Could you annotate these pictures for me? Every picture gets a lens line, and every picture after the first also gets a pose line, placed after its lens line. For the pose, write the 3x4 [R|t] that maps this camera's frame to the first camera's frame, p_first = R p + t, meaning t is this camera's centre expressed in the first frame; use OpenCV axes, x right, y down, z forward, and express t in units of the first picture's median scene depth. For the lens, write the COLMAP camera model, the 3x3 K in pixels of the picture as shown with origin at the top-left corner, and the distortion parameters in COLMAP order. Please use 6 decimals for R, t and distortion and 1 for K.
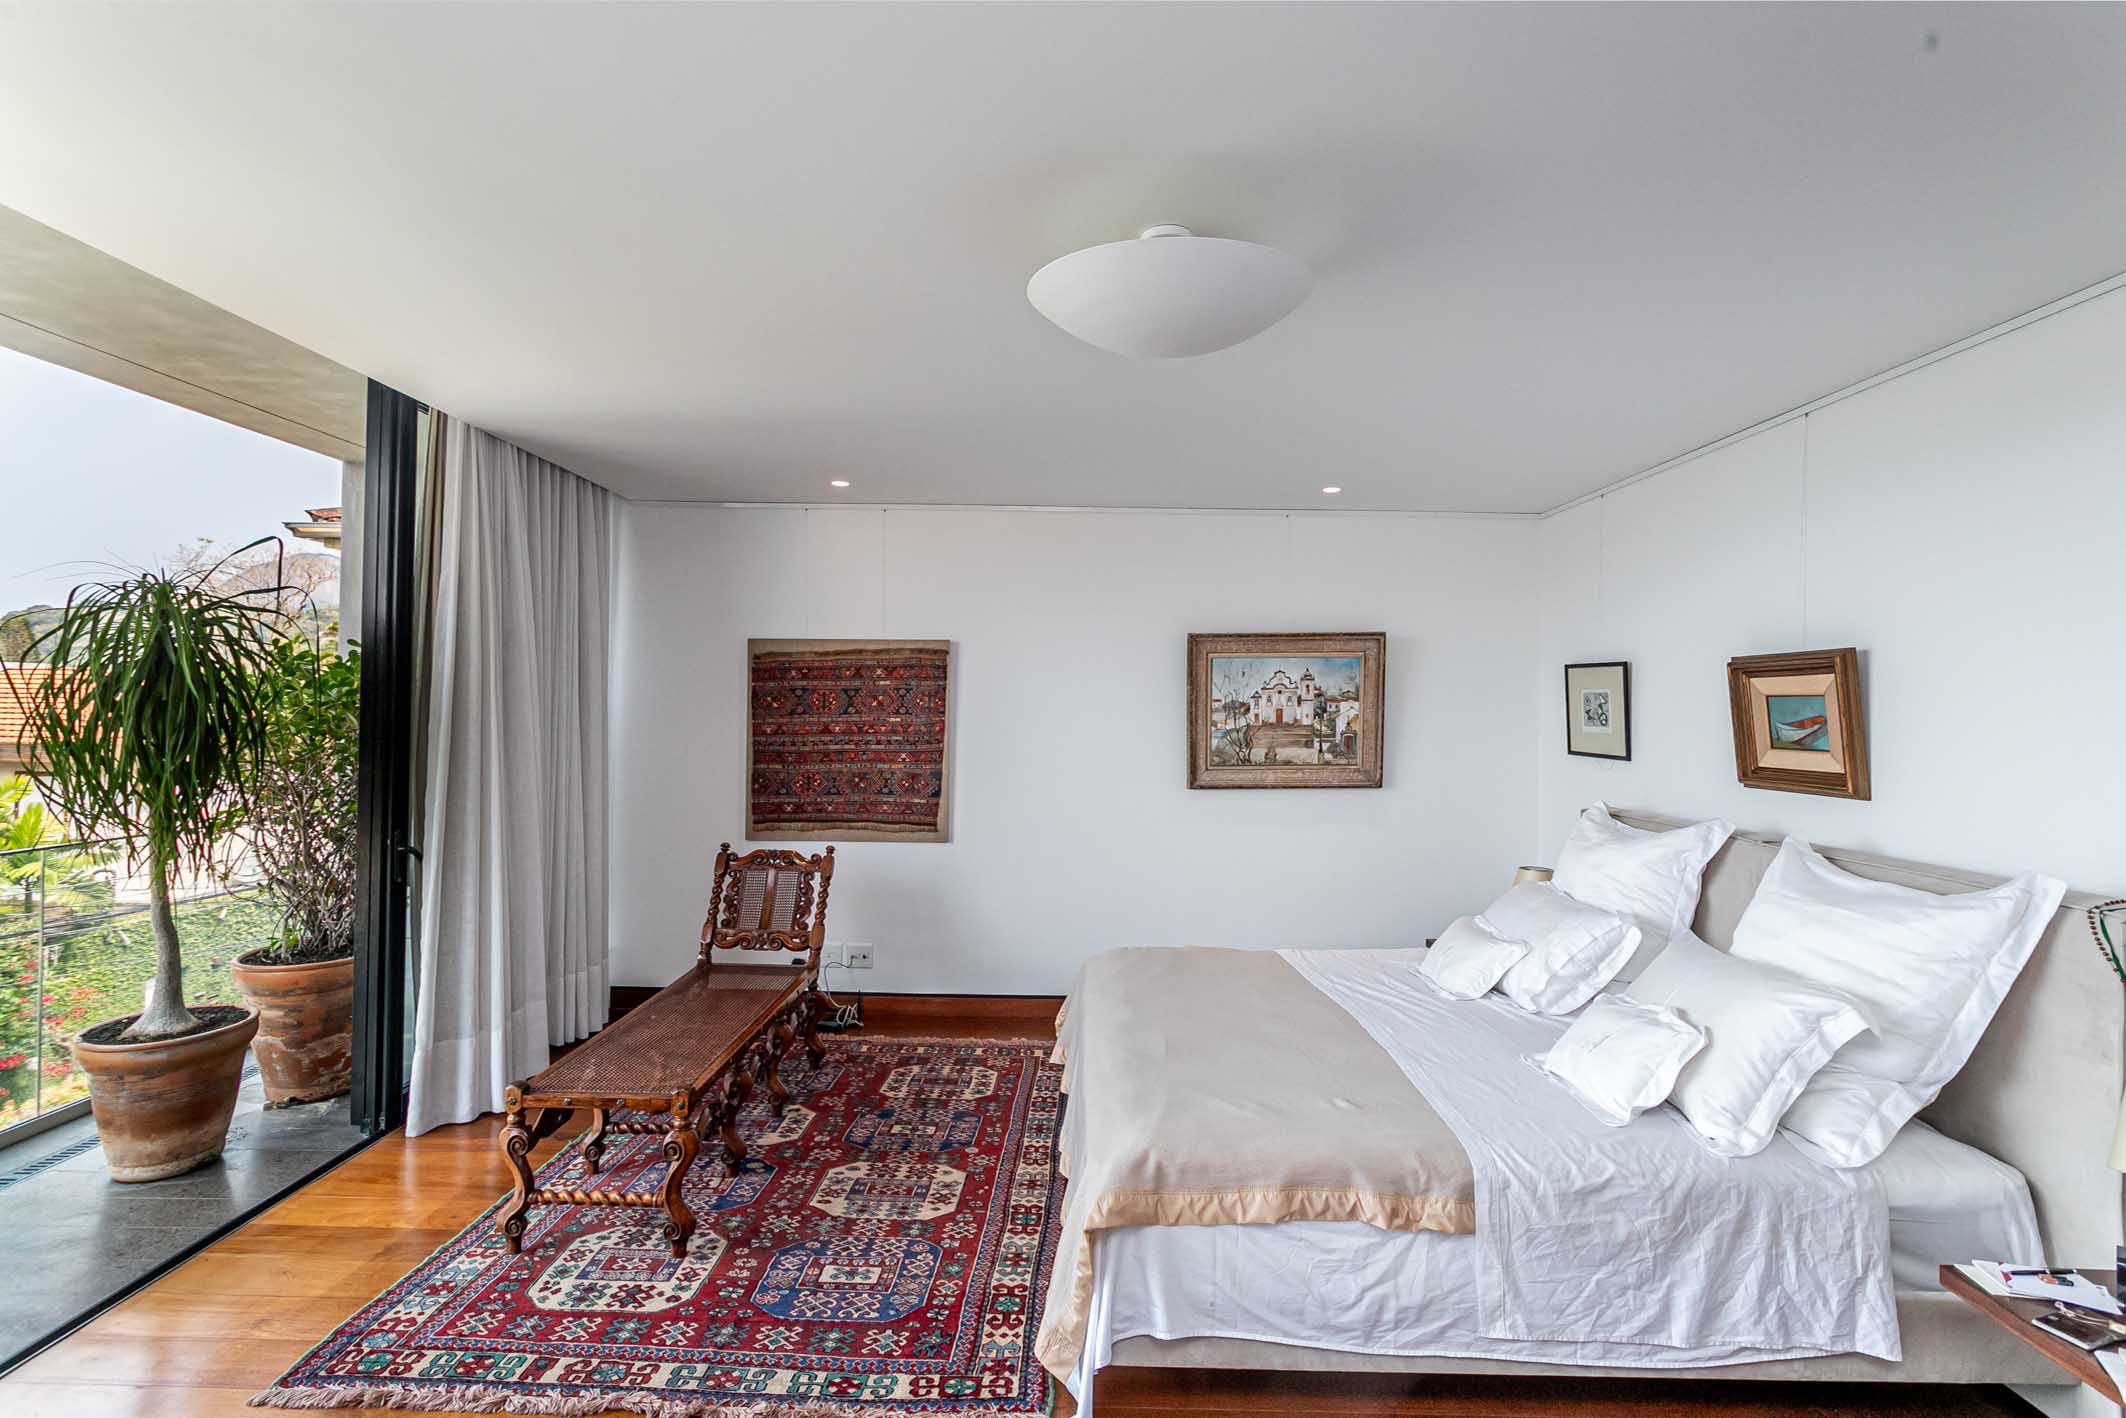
lens RADIAL K [[1019.9, 0, 1072.0], [0, 1019.9, 689.2], [0, 0, 1]] dist [-0.002949, 0.001648]
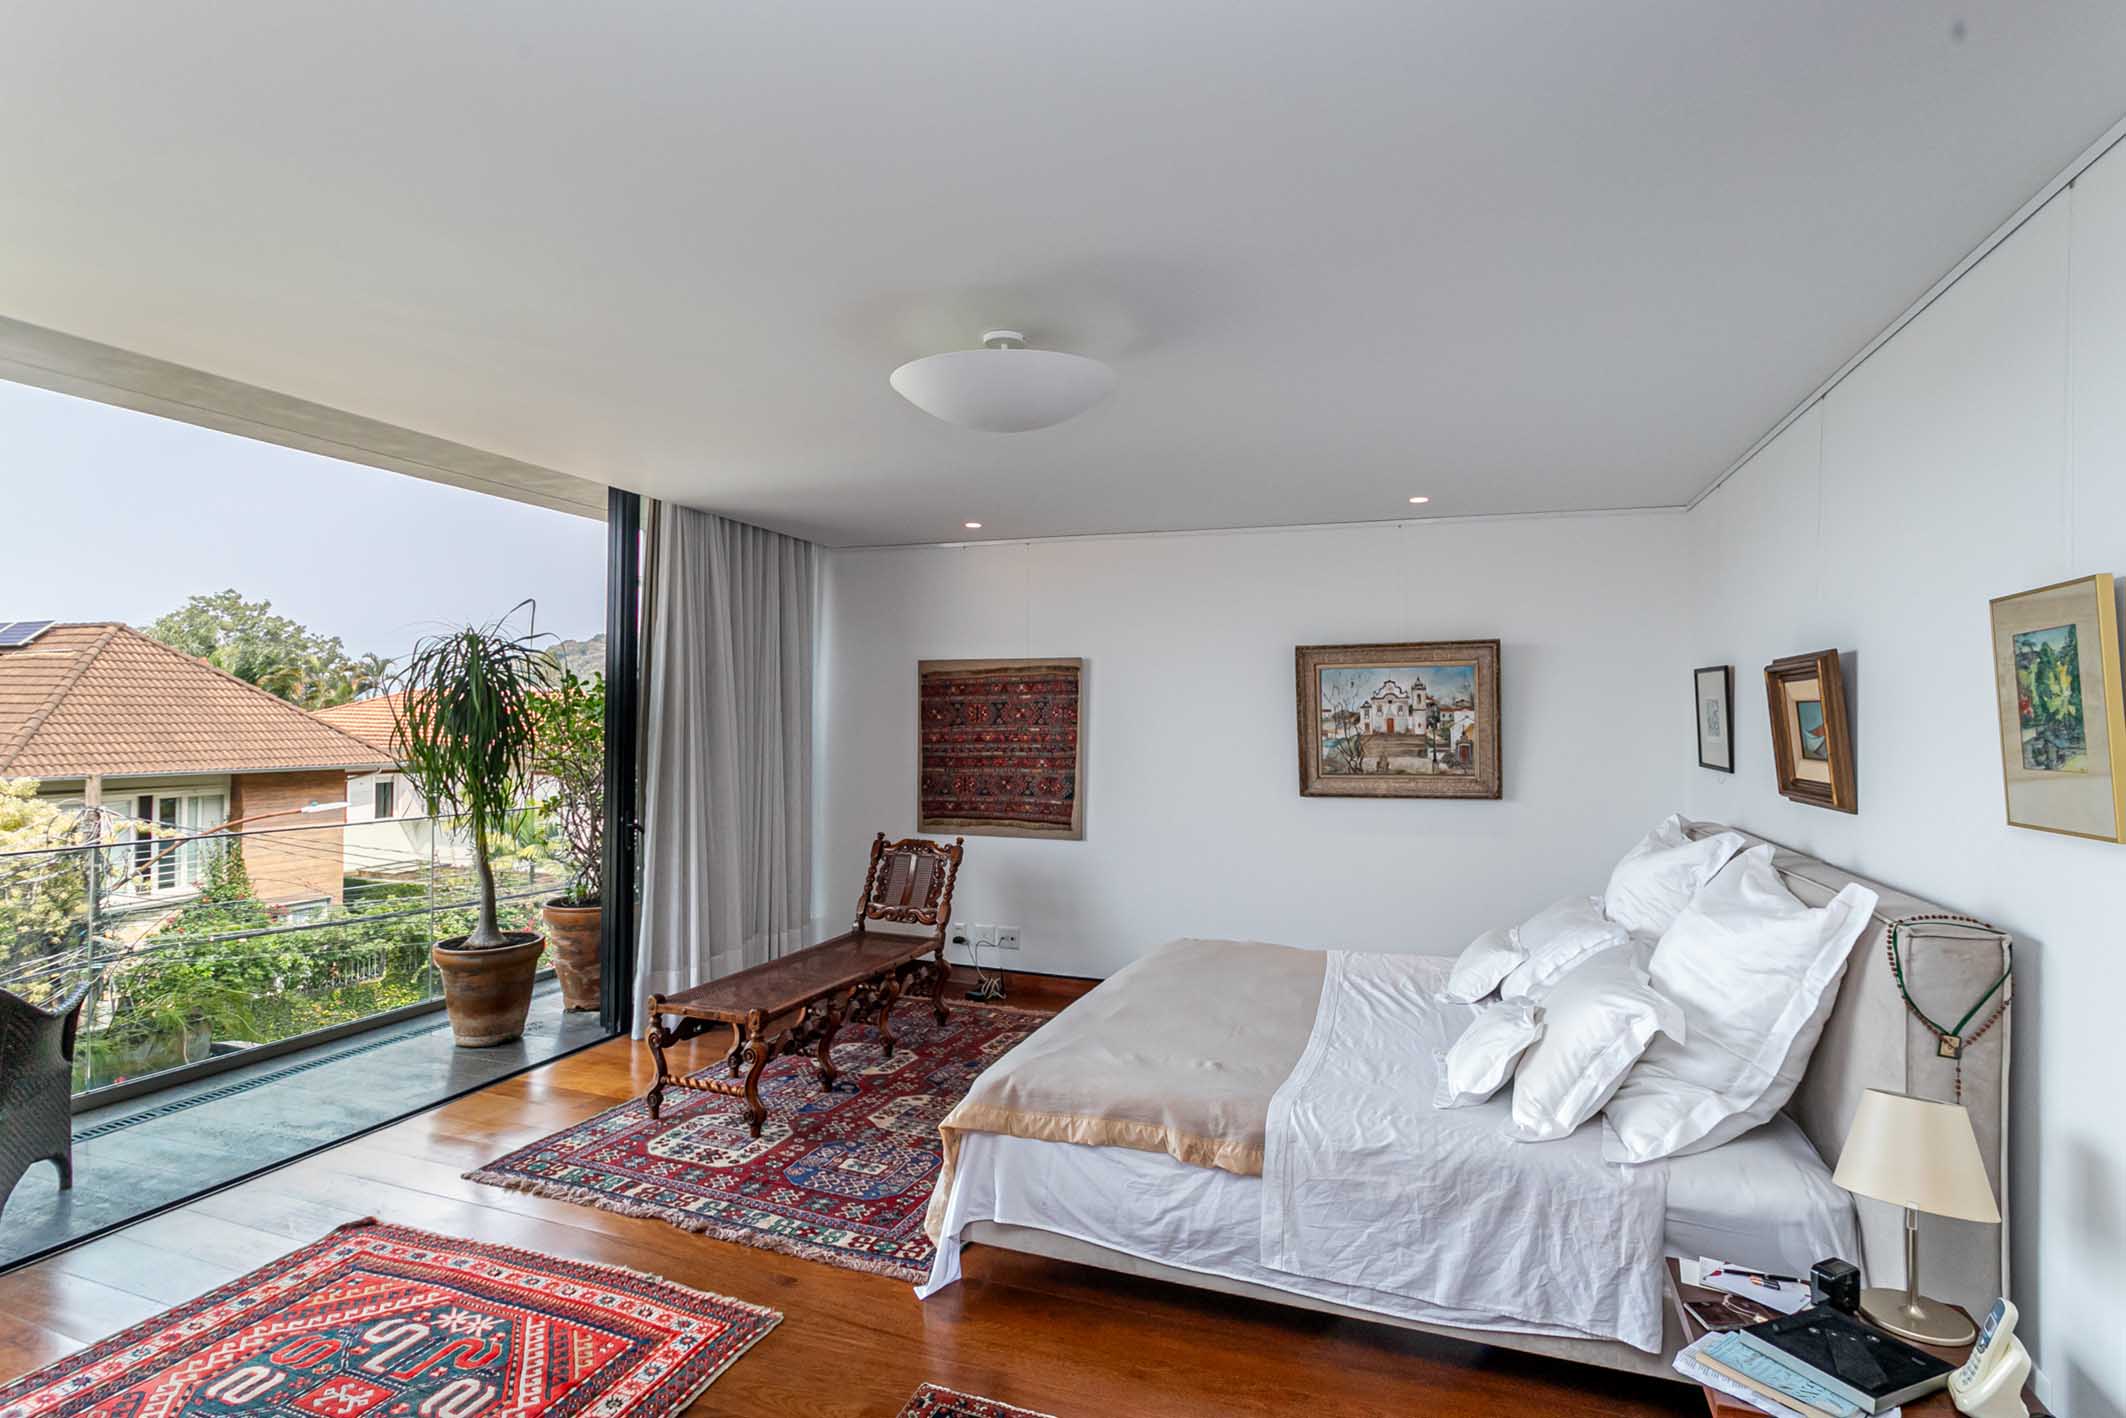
lens RADIAL K [[1019.9, 0, 1078.1], [0, 1019.9, 715.4], [0, 0, 1]] dist [-0.002949, 0.001648]
pose [[0.946417, -0.005649, -0.322896, 0.321601], [0.009617, 0.999897, 0.010694, 0.003175], [0.322803, -0.013227, 0.946374, -0.075678]]
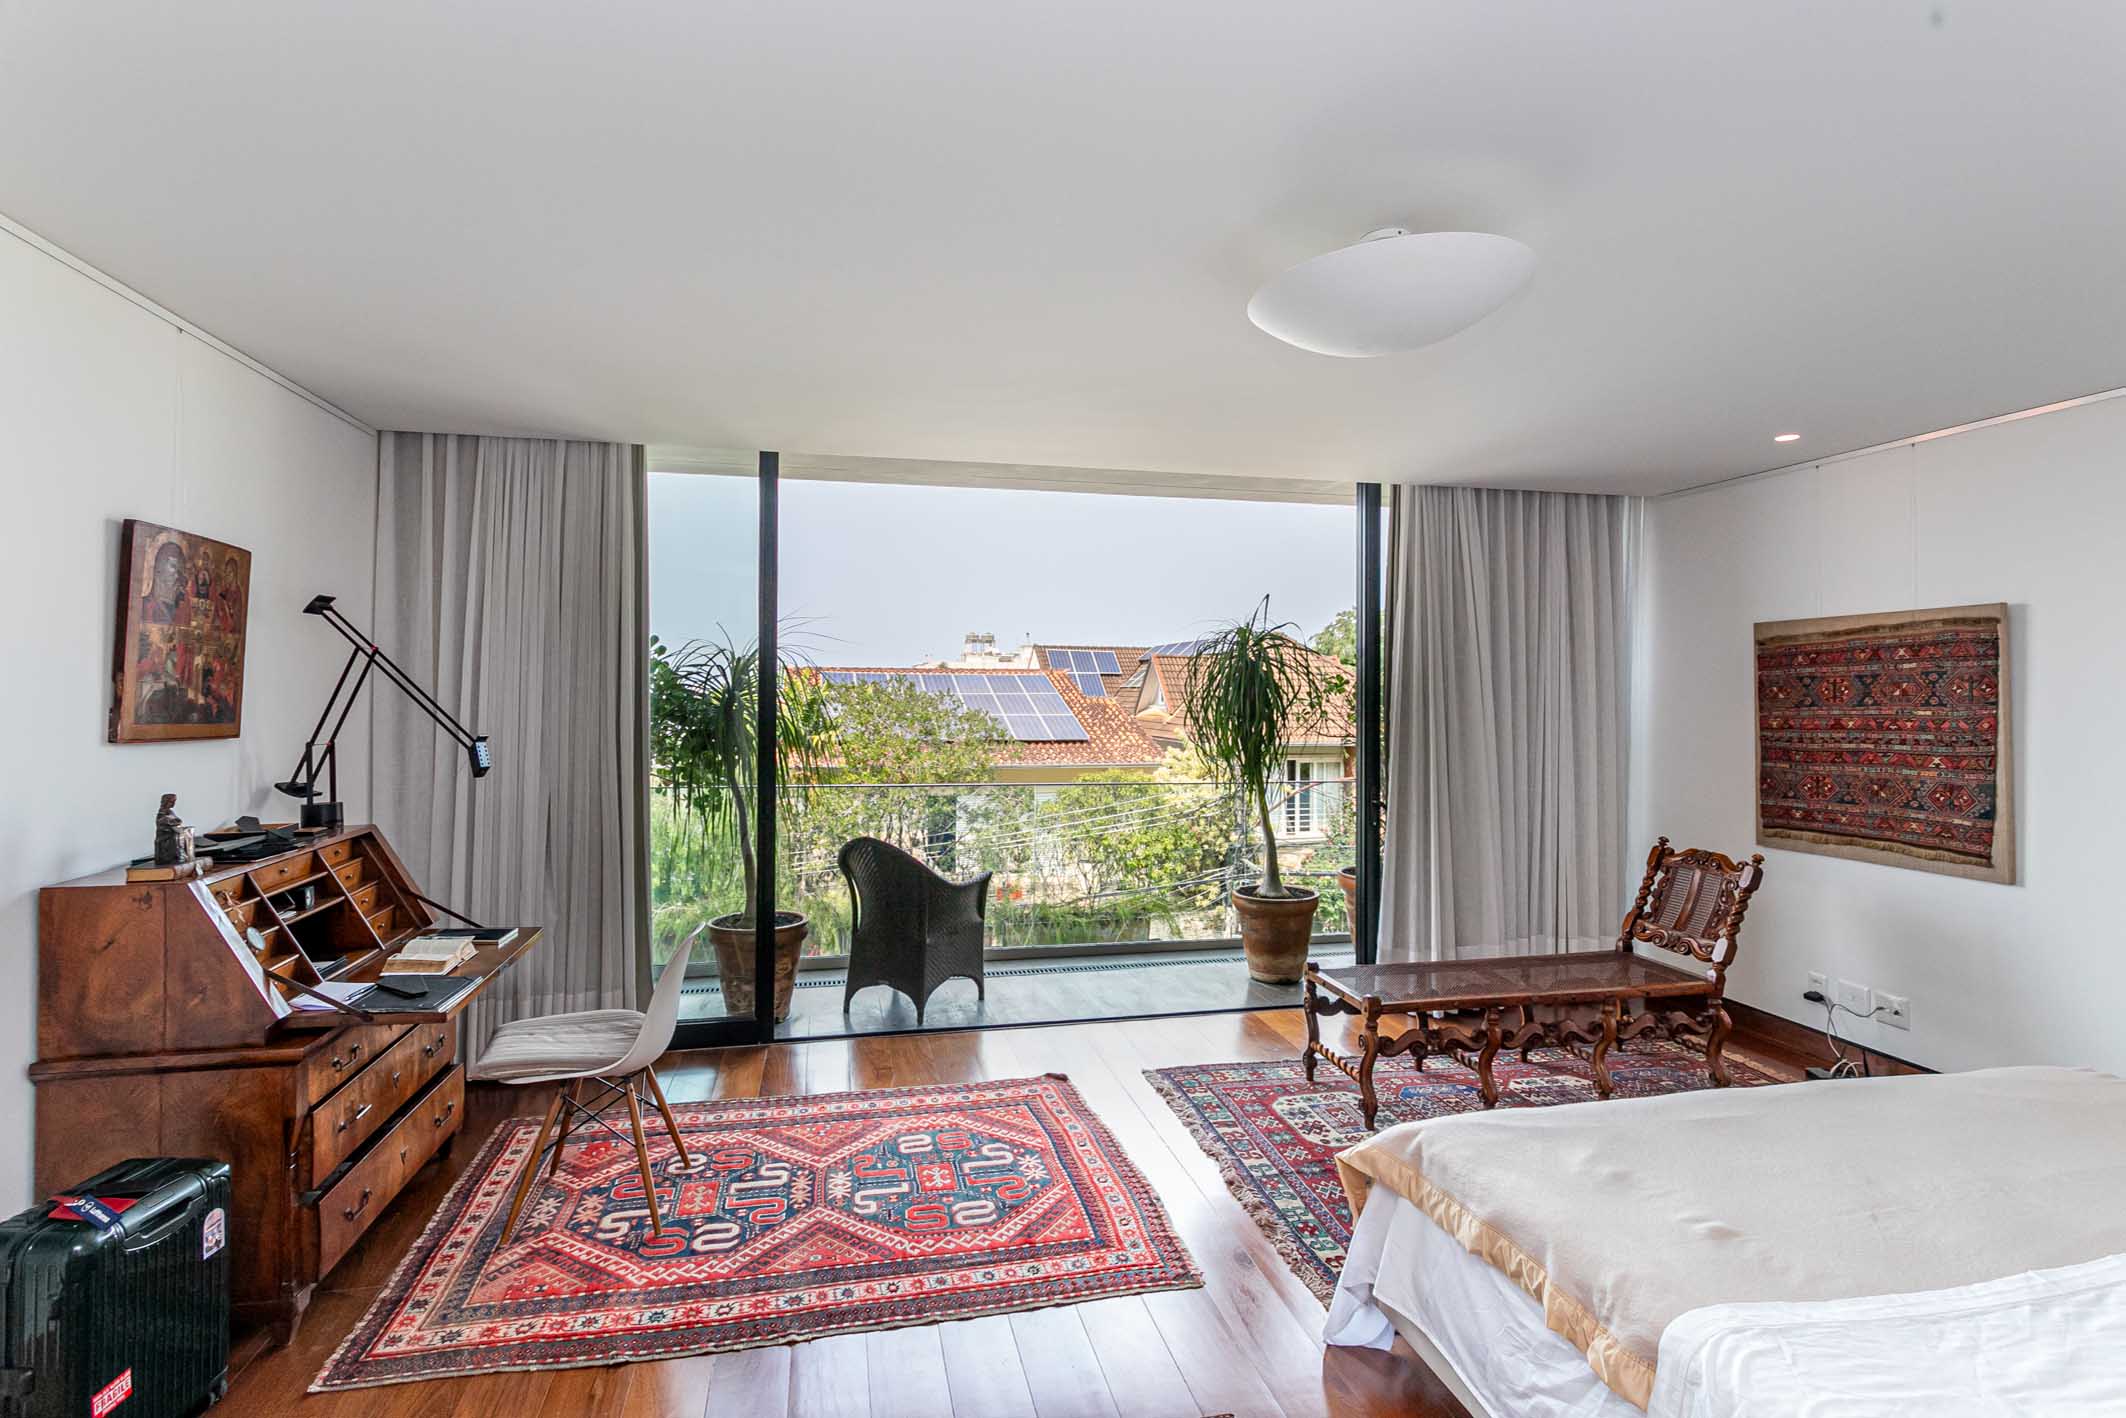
lens RADIAL K [[1019.9, 0, 1063.2], [0, 1019.9, 681.8], [0, 0, 1]] dist [-0.002949, 0.001648]
pose [[0.238213, -0.024362, -0.970907, 0.570996], [0.017718, 0.999628, -0.020735, 0.014151], [0.971051, -0.012263, 0.238556, 0.245068]]
